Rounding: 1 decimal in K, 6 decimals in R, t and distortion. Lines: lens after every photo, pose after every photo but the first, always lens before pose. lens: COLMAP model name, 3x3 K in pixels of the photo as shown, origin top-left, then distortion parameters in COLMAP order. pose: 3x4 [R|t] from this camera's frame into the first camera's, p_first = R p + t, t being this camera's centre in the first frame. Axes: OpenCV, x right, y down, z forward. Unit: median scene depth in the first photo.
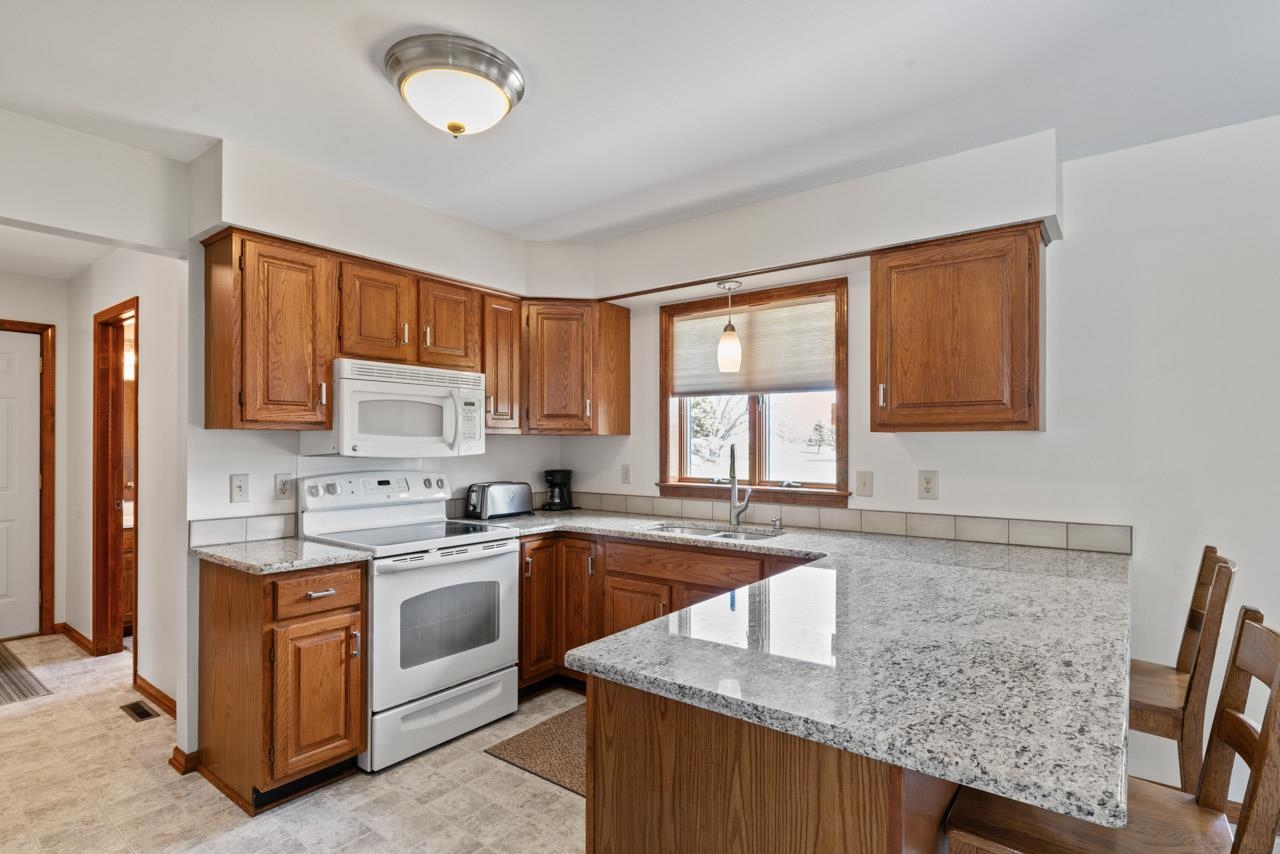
lens RADIAL K [[642.7, 0, 637.1], [0, 642.7, 436.2], [0, 0, 1]] dist [0.000308, -0.000317]
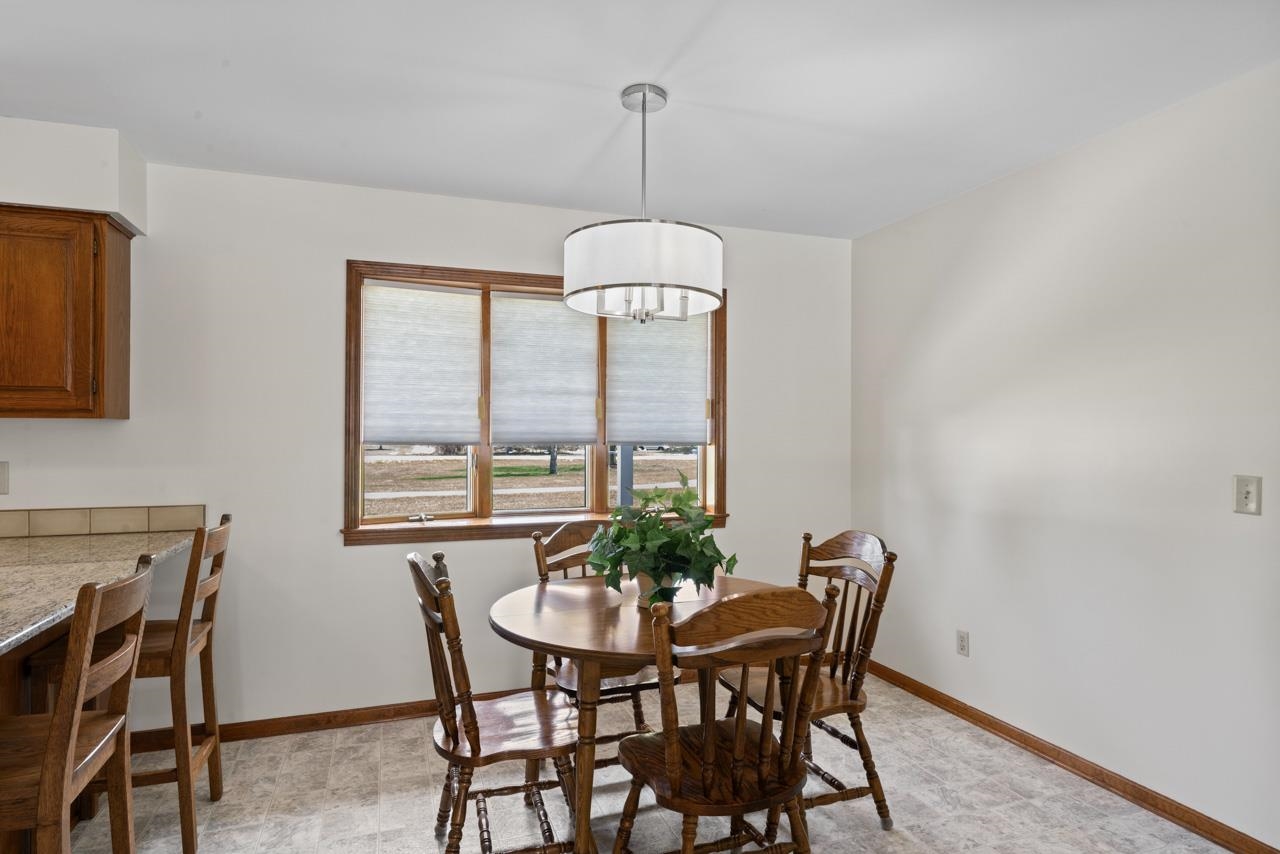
lens RADIAL K [[711.4, 0, 638.9], [0, 711.4, 430.5], [0, 0, 1]] dist [0.001034, -0.000504]
pose [[0.547760, 0.002935, 0.836630, 0.134556], [-0.010113, 0.999944, 0.003114, -0.001748], [-0.836574, -0.010167, 0.547759, -0.312540]]
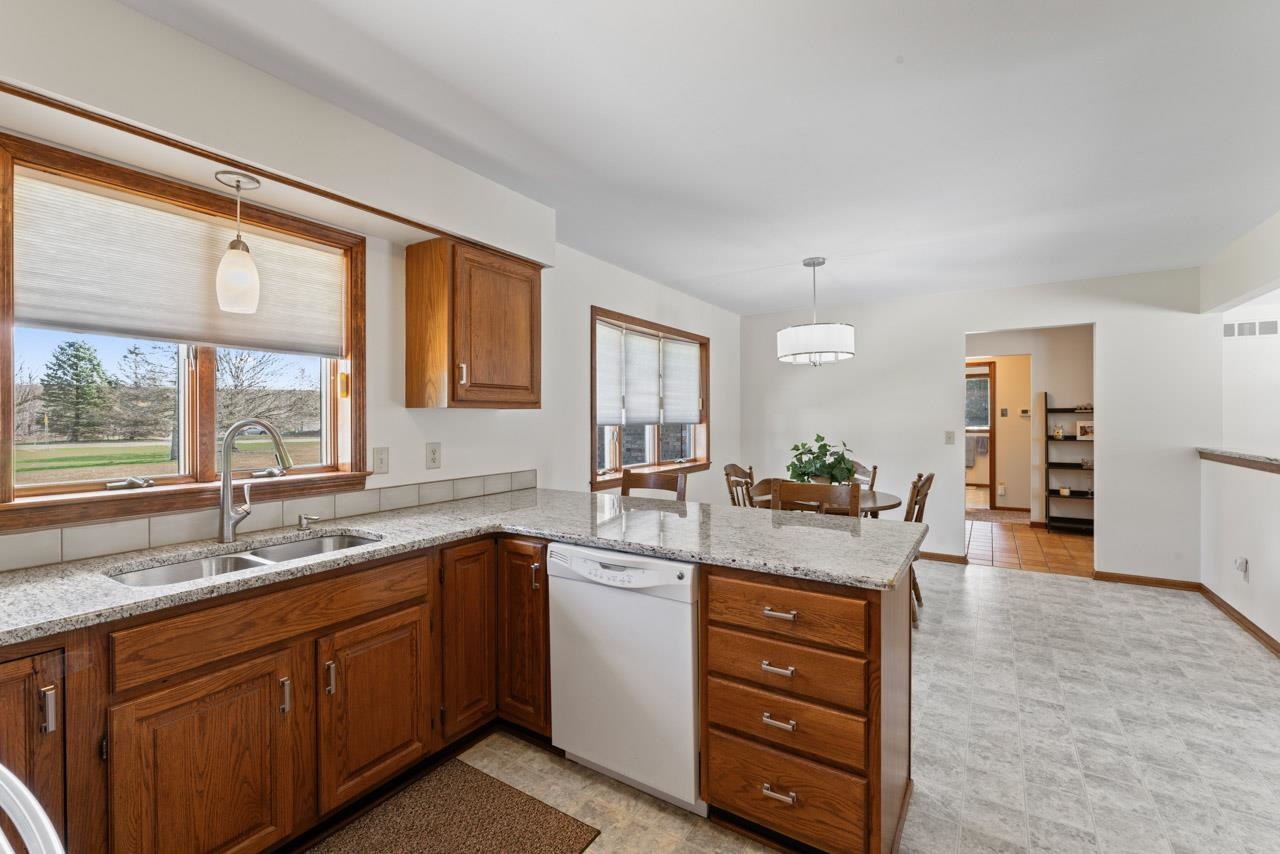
lens RADIAL K [[554.7, 0, 639.1], [0, 554.7, 419.3], [0, 0, 1]] dist [-0.000557, 0.000053]
pose [[-0.096486, -0.004917, 0.995322, -0.610503], [-0.008409, 0.999956, 0.004125, 0.006538], [-0.995299, -0.007971, -0.096523, 0.839565]]
